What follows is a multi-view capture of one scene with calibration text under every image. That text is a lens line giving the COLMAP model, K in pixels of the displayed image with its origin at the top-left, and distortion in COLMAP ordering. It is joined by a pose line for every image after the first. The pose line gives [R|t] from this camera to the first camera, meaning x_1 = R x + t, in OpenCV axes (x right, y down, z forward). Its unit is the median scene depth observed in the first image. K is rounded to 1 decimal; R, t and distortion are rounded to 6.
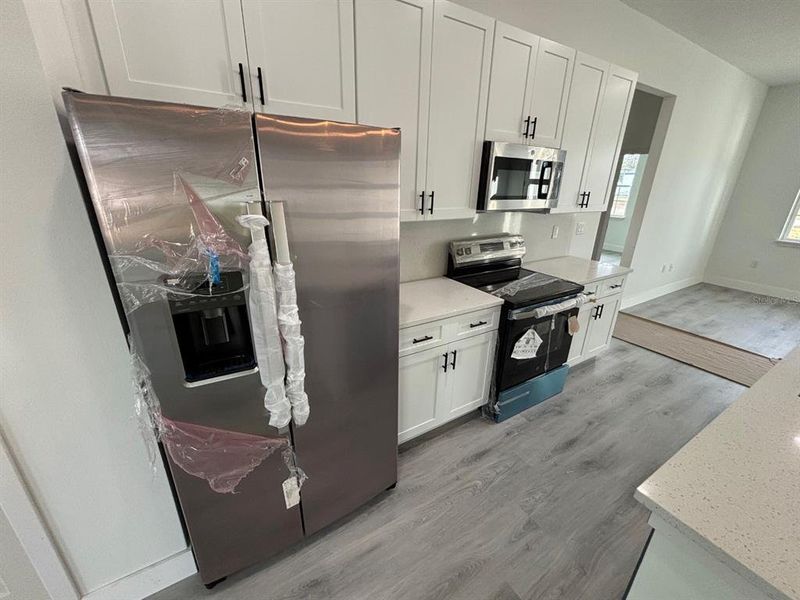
lens RADIAL K [[340.0, 0, 415.9], [0, 340.0, 305.9], [0, 0, 1]] dist [0.001401, -0.000057]
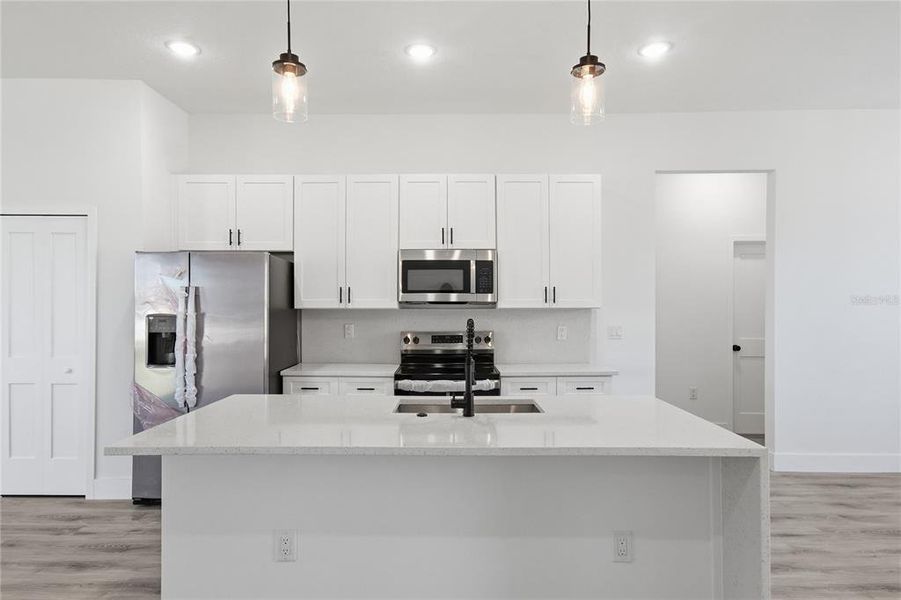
lens RADIAL K [[562.0, 0, 446.8], [0, 562.0, 304.7], [0, 0, 1]] dist [0.036791, -0.000064]
pose [[0.841629, -0.035381, -0.538896, 2.339227], [-0.164354, 0.933741, -0.317986, 0.561284], [0.514440, 0.356196, 0.780048, -0.789175]]
